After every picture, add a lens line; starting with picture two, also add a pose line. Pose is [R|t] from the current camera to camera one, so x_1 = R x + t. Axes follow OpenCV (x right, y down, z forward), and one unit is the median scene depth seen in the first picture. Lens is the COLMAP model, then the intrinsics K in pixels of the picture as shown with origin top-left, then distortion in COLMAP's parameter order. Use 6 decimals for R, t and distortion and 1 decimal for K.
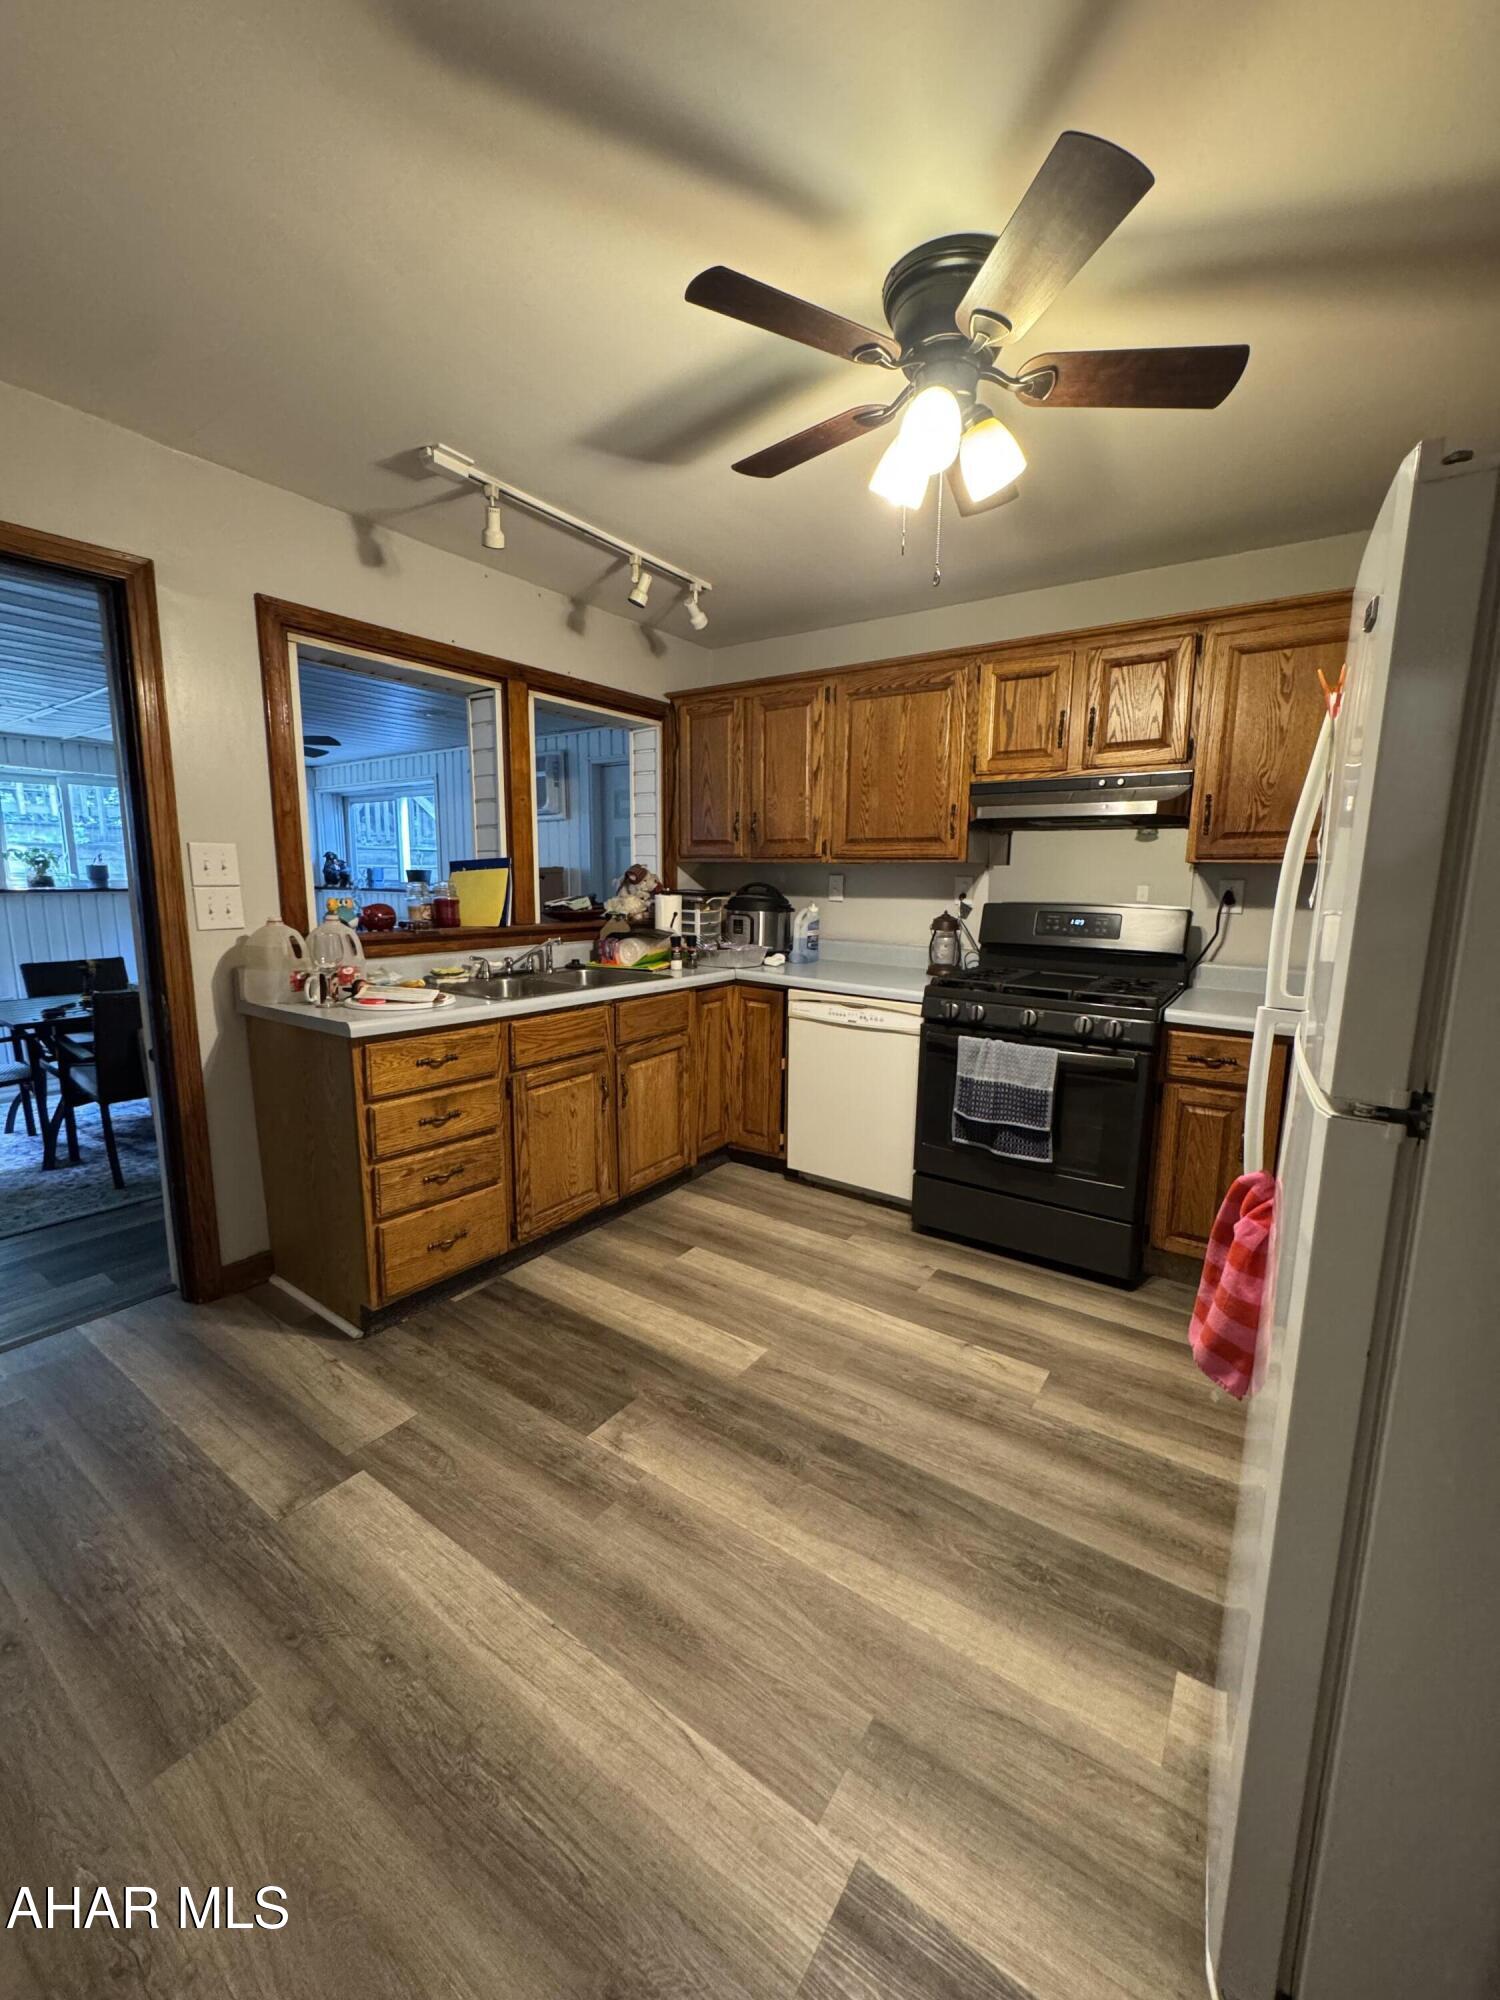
lens RADIAL K [[800.7, 0, 747.6], [0, 800.7, 995.3], [0, 0, 1]] dist [-0.003606, 0.000329]
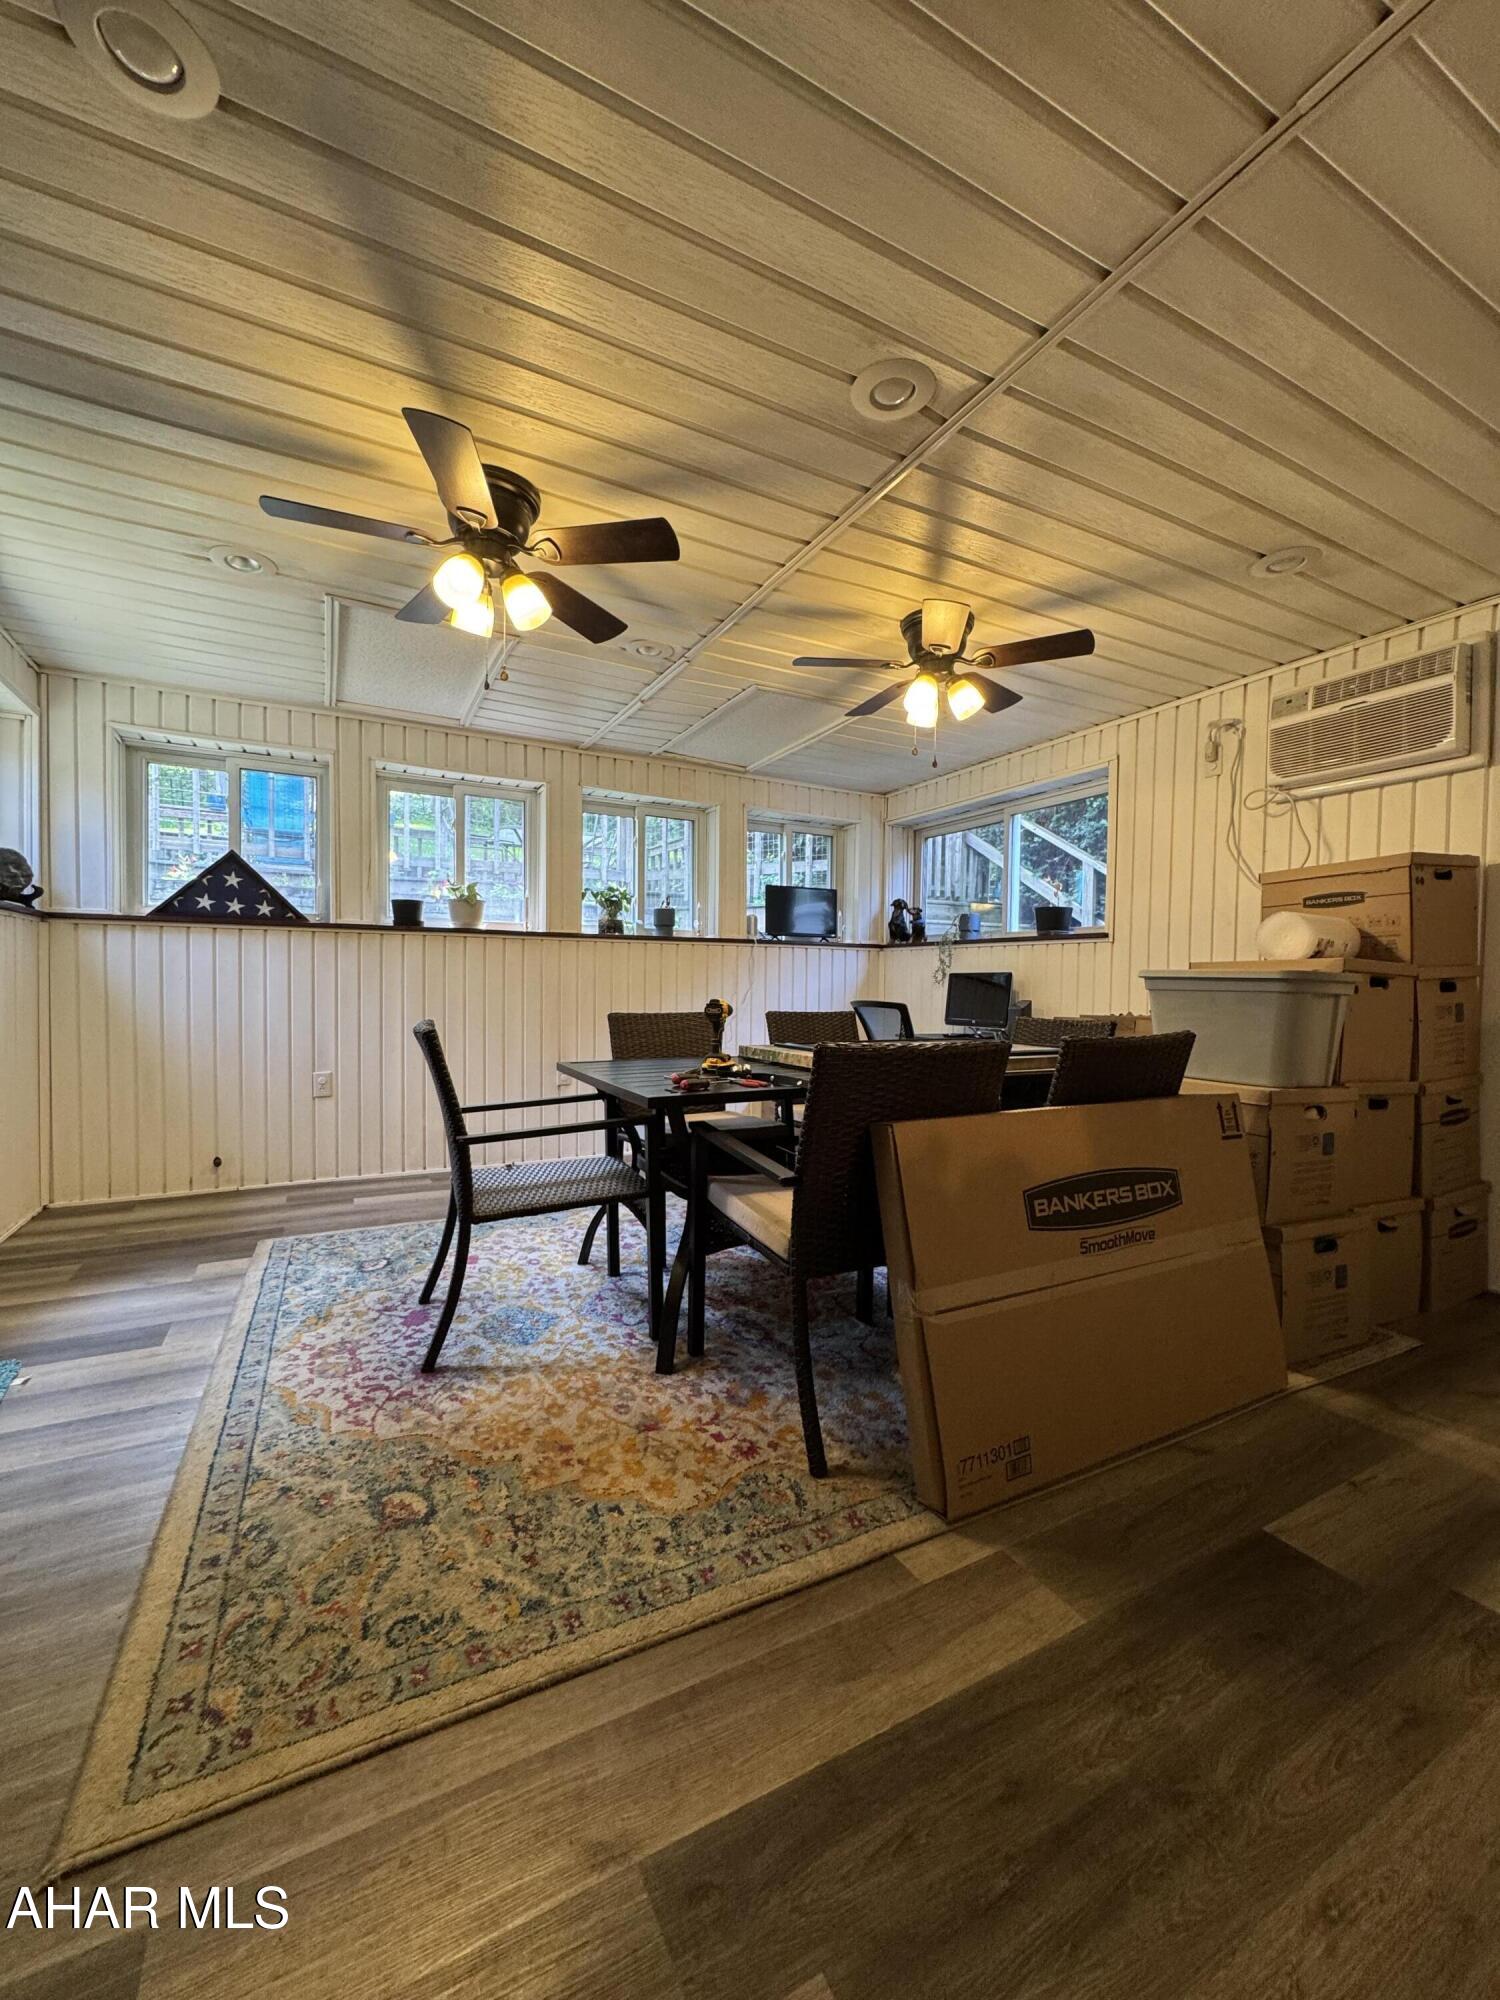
lens RADIAL K [[800.7, 0, 746.4], [0, 800.7, 1001.3], [0, 0, 1]] dist [-0.003606, 0.000329]
pose [[0.893299, 0.014631, -0.449224, -0.885499], [-0.072031, 0.991212, -0.110955, 0.038644], [0.443653, 0.131474, 0.886502, 0.773103]]
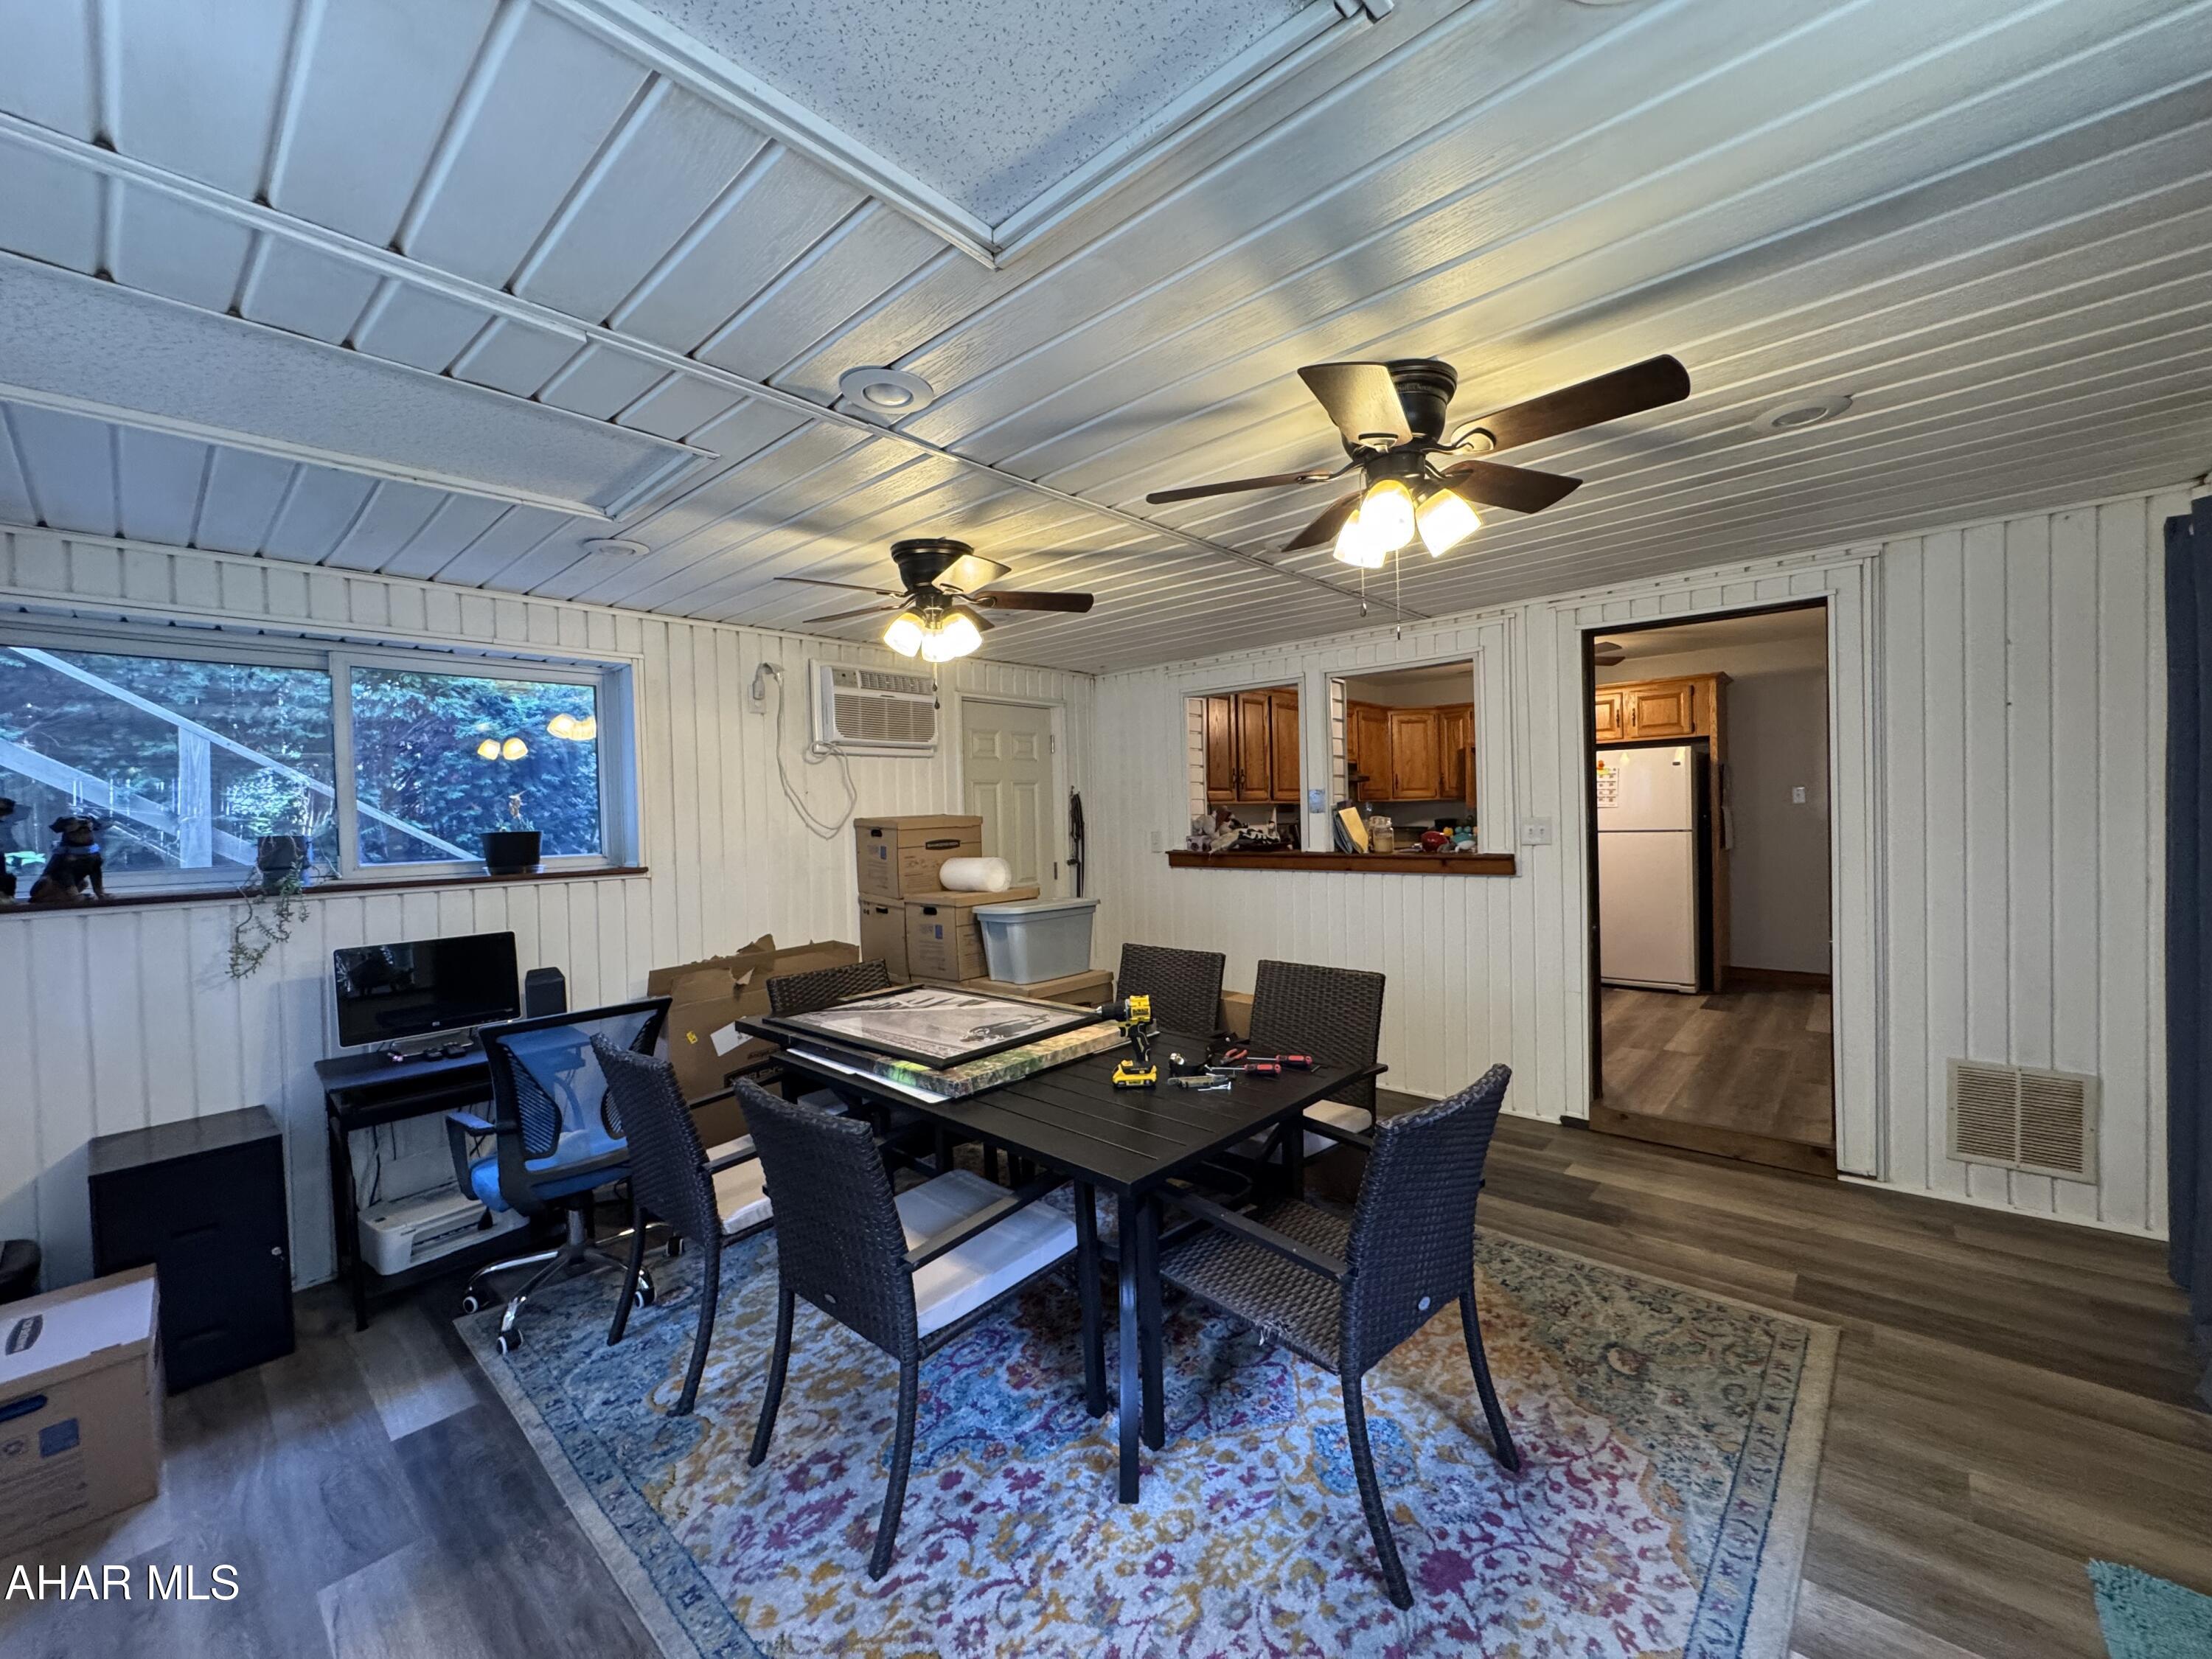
lens RADIAL K [[885.6, 0, 1108.6], [0, 885.6, 831.0], [0, 0, 1]] dist [-0.003606, 0.000329]
pose [[0.113697, -0.033536, 0.992949, -2.313382], [0.176793, 0.984162, 0.012996, -0.266813], [-0.977659, 0.174069, 0.117826, 1.554364]]
